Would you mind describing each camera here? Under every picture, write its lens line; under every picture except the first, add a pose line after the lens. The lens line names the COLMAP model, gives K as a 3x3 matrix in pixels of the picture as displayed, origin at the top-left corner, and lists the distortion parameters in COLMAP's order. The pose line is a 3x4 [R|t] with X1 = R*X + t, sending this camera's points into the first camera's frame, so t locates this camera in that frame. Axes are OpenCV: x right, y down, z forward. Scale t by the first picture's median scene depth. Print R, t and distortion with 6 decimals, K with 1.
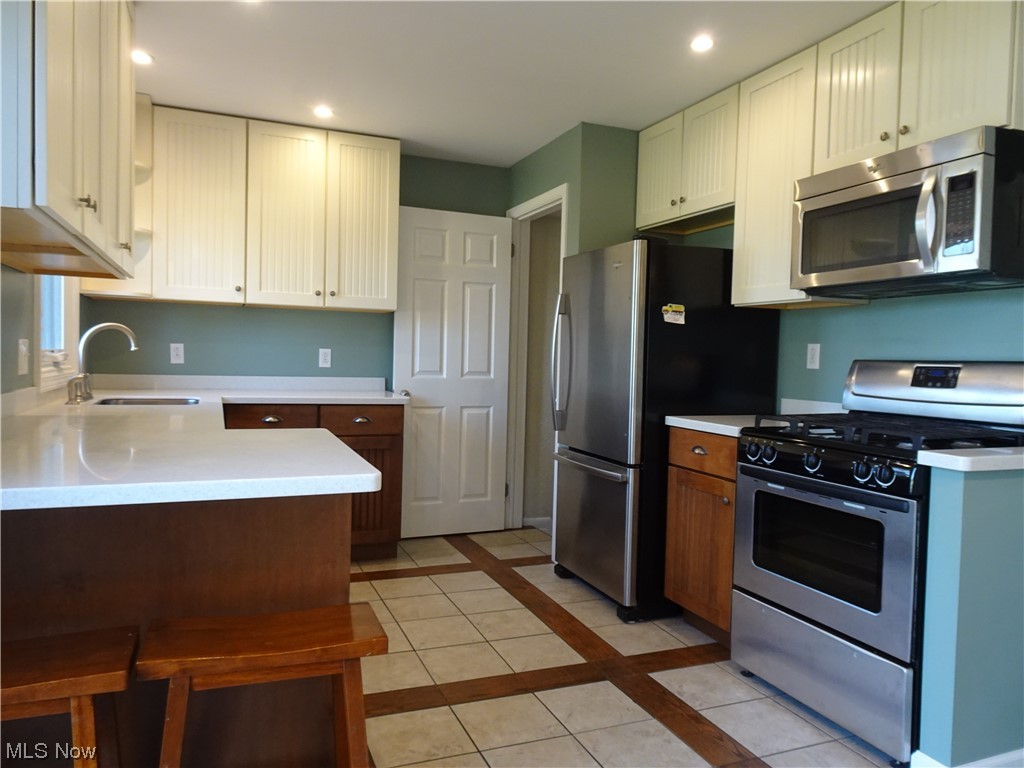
lens RADIAL K [[727.5, 0, 512.0], [0, 727.5, 384.0], [0, 0, 1]] dist [0.009915, 0.003069]
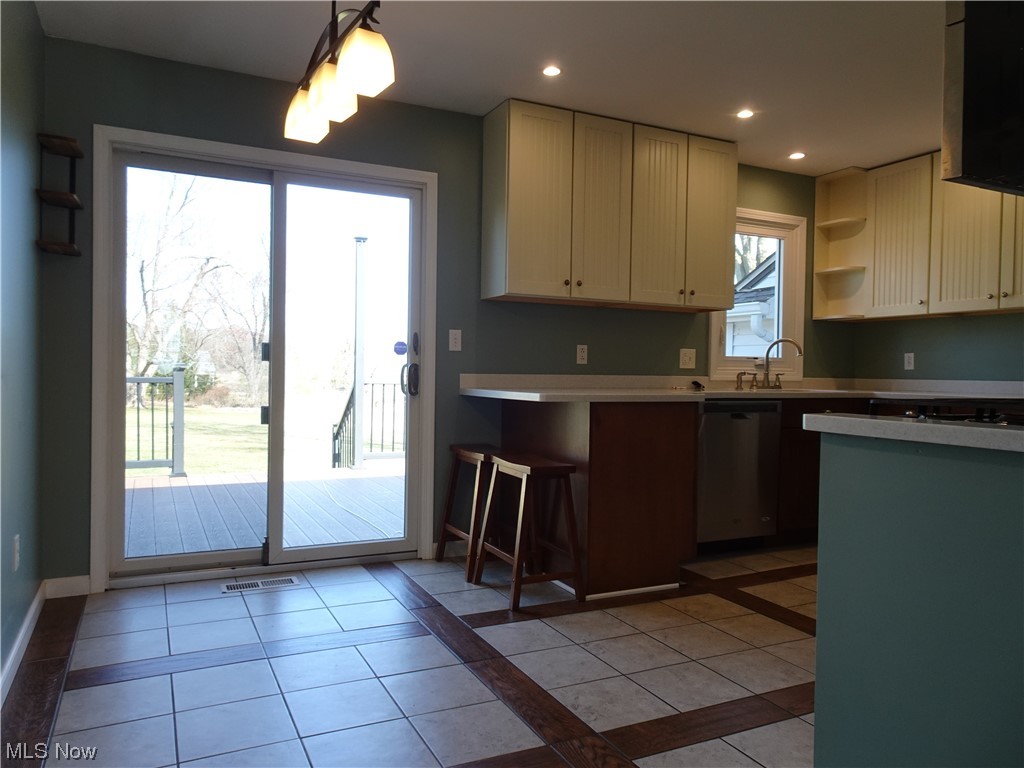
lens RADIAL K [[727.5, 0, 512.0], [0, 727.5, 384.0], [0, 0, 1]] dist [0.009915, 0.003069]
pose [[0.074618, -0.005856, -0.997195, 0.727936], [-0.045645, 0.998915, -0.009281, 0.038855], [0.996167, 0.046209, 0.074270, 0.272870]]
